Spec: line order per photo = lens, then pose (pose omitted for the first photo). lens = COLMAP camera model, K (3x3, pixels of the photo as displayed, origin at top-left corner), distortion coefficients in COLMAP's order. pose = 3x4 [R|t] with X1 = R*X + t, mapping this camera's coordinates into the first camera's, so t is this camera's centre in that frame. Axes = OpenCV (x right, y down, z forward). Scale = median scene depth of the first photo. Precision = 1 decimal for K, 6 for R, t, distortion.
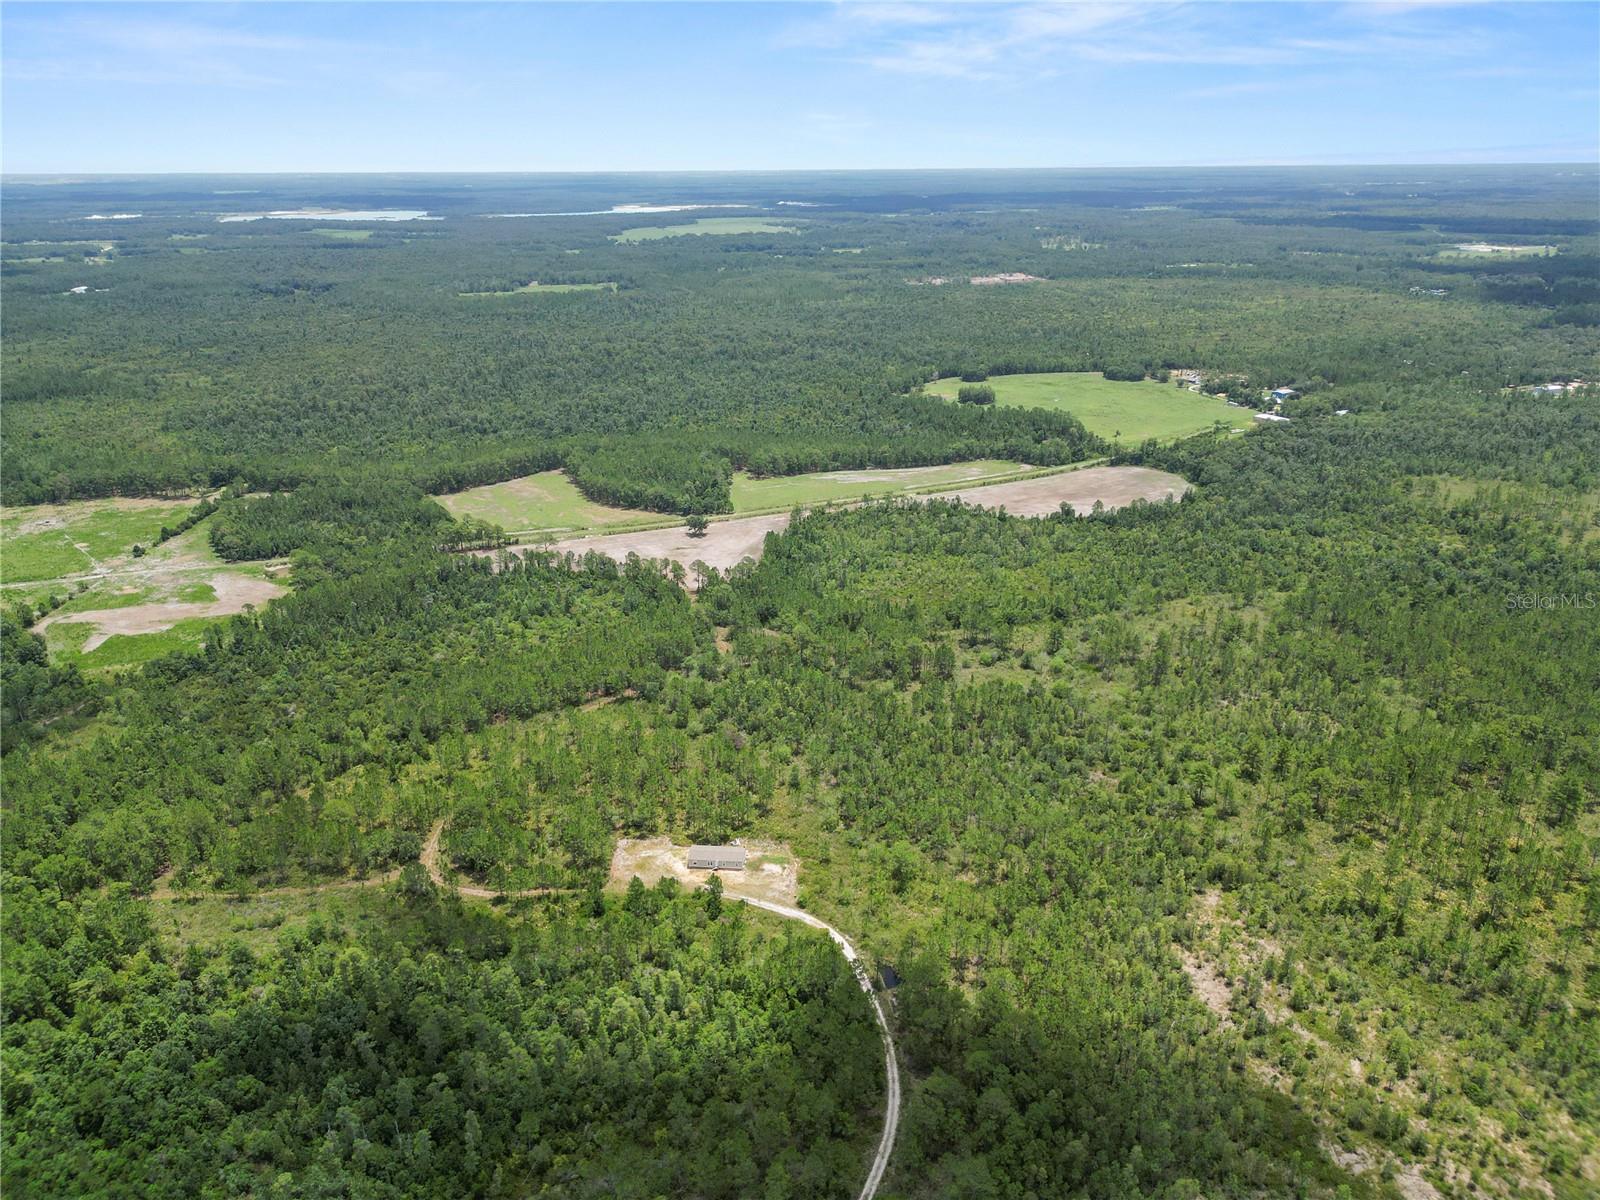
lens RADIAL K [[1122.8, 0, 794.8], [0, 1122.8, 596.3], [0, 0, 1]] dist [0.084603, -0.088355]
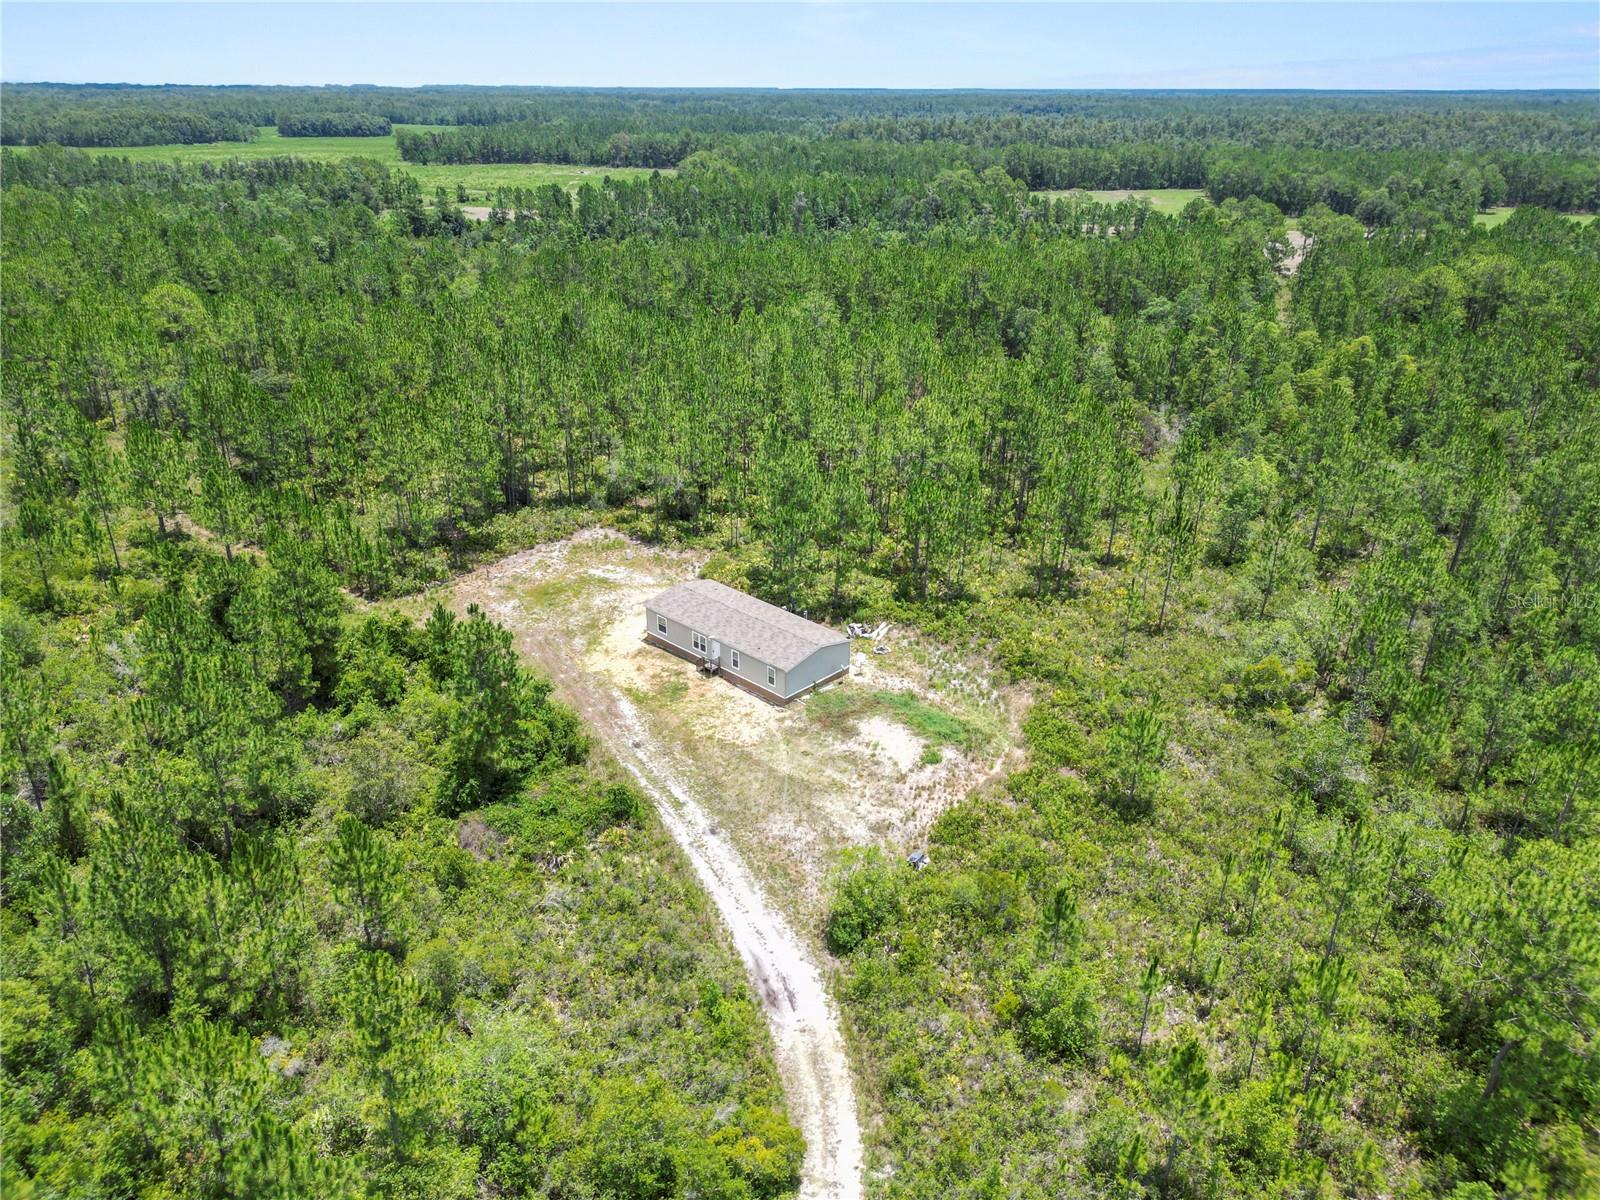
lens RADIAL K [[1122.8, 0, 794.8], [0, 1122.8, 596.3], [0, 0, 1]] dist [0.084603, -0.088355]
pose [[0.782432, 0.269152, -0.561566, 0.085117], [-0.237160, 0.962607, 0.130930, 0.181368], [0.575808, 0.030738, 0.817007, 0.776645]]
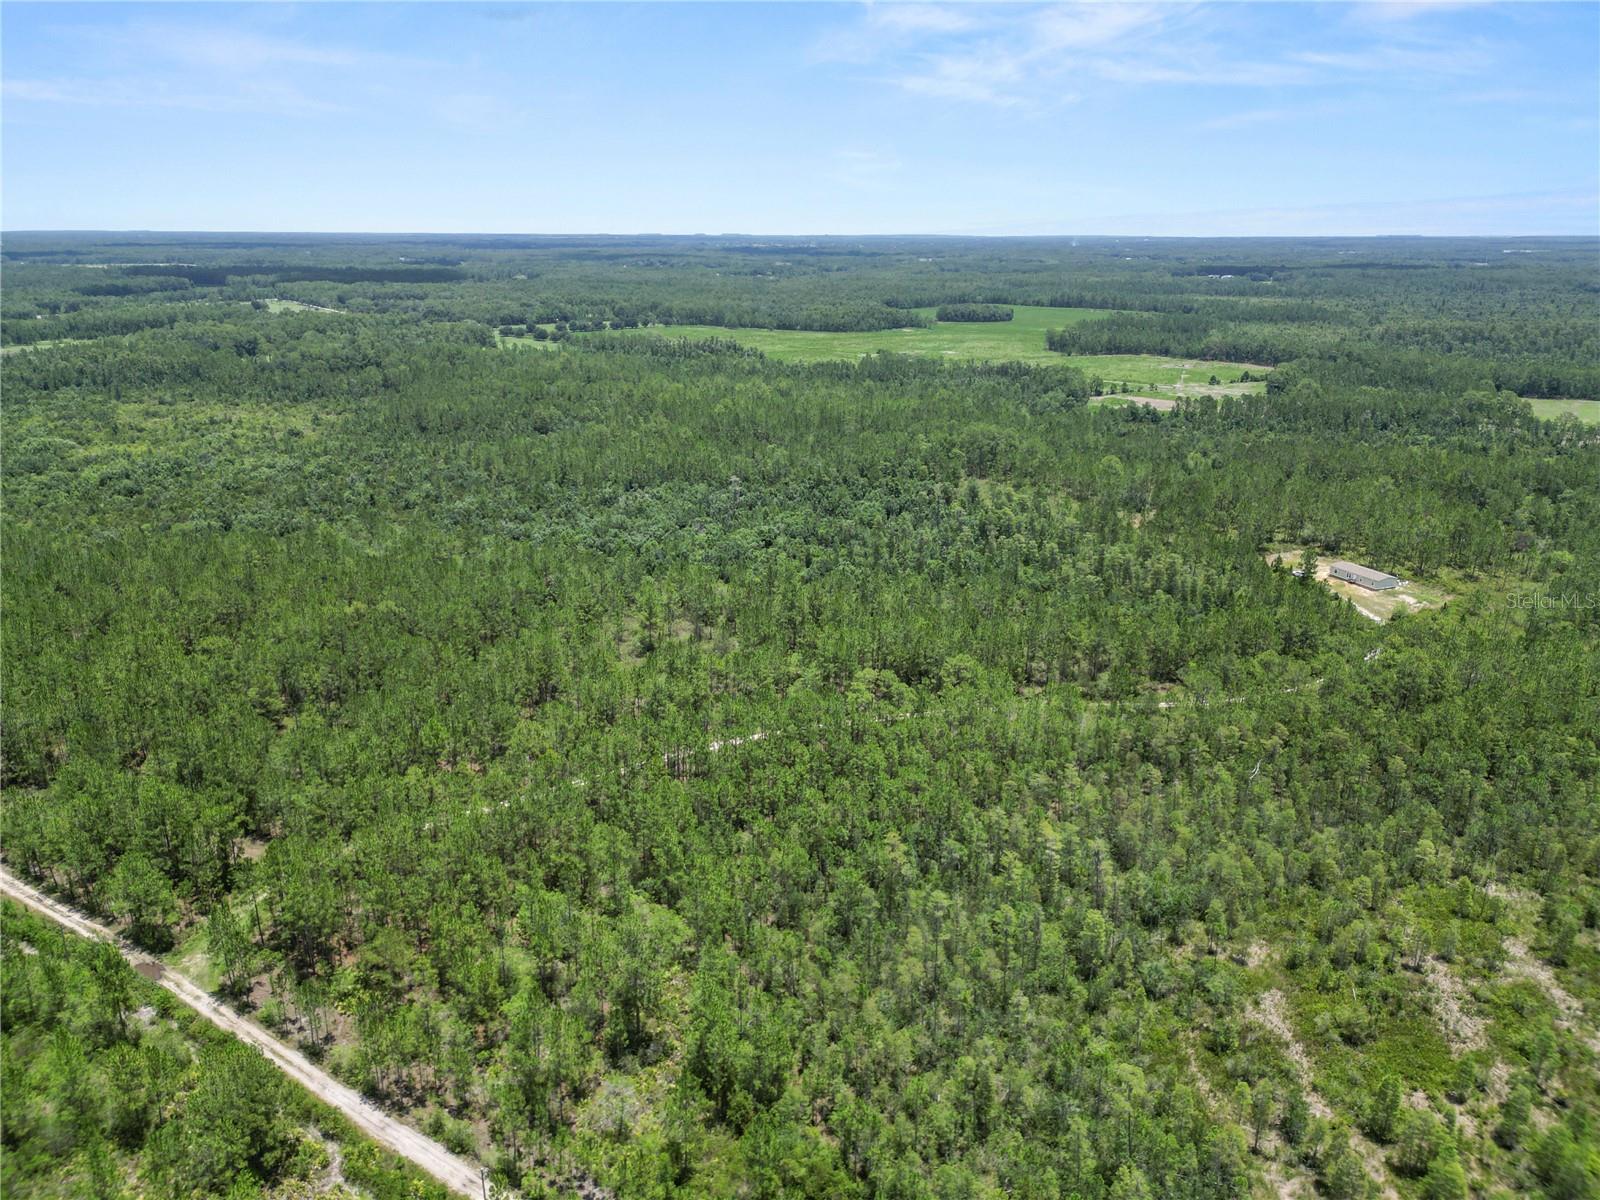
lens RADIAL K [[1119.3, 0, 797.2], [0, 1119.3, 602.8], [0, 0, 1]] dist [0.079330, -0.086462]
pose [[0.462153, 0.290380, -0.837911, 0.505120], [-0.326548, 0.934202, 0.143641, 0.265815], [0.824488, 0.207234, 0.526567, 0.114135]]
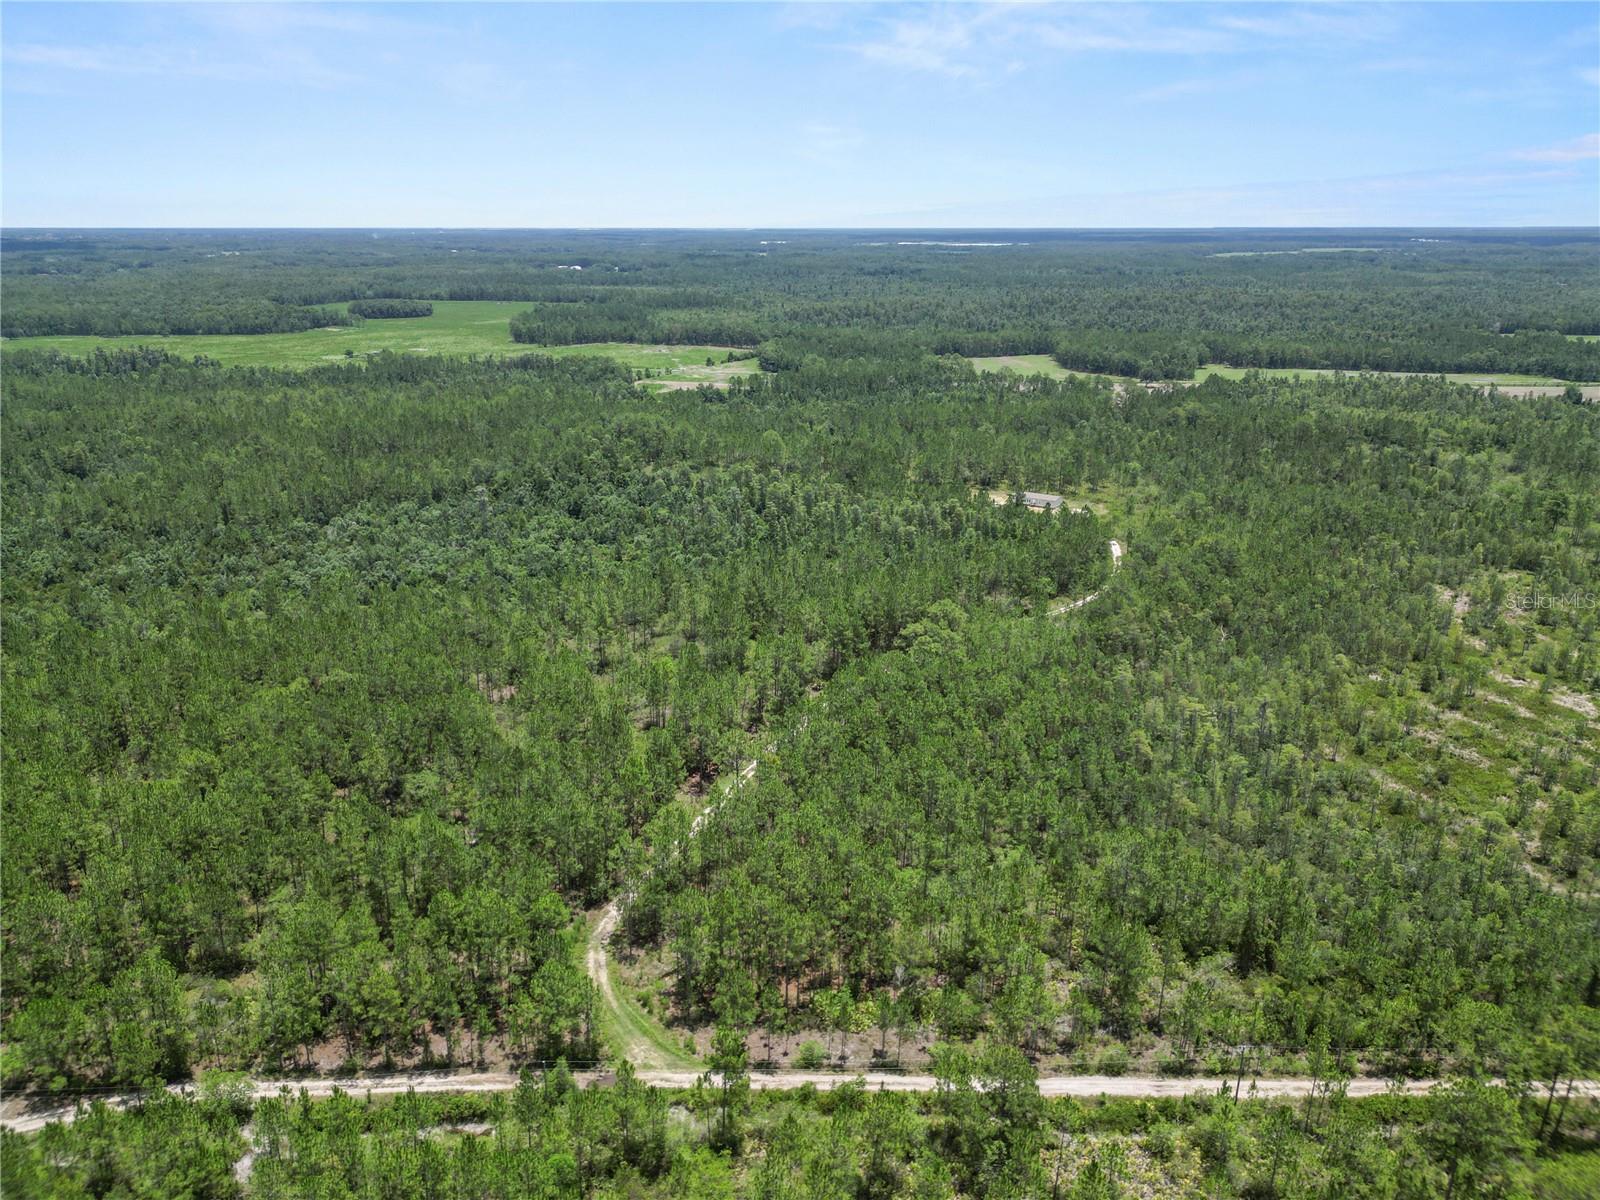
lens RADIAL K [[1122.8, 0, 794.8], [0, 1122.8, 596.3], [0, 0, 1]] dist [0.084603, -0.088355]
pose [[0.875346, 0.161409, -0.455759, 0.261741], [-0.182086, 0.983281, -0.001489, 0.372758], [0.447899, 0.084290, 0.890102, -0.160063]]
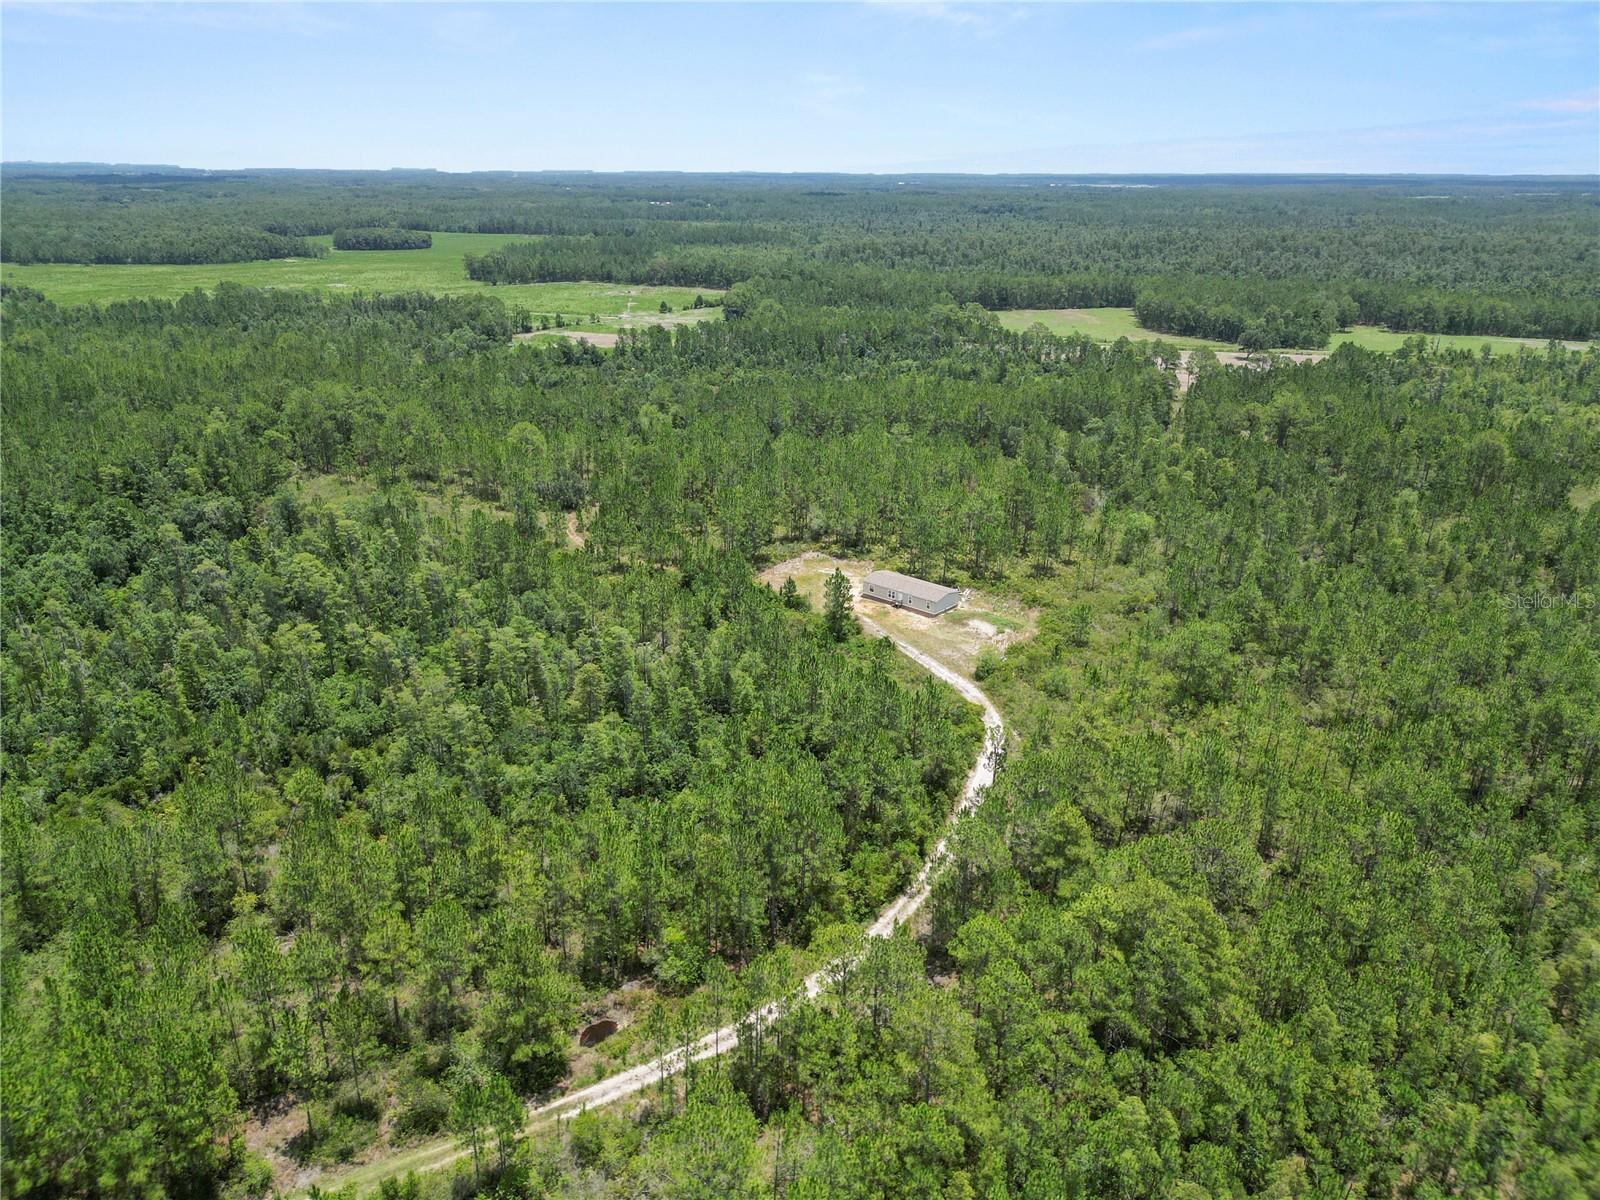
lens RADIAL K [[1122.8, 0, 794.8], [0, 1122.8, 596.3], [0, 0, 1]] dist [0.084603, -0.088355]
pose [[0.804124, 0.224426, -0.550471, 0.208912], [-0.226783, 0.971780, 0.064910, 0.204709], [0.549504, 0.072642, 0.832327, 0.458503]]
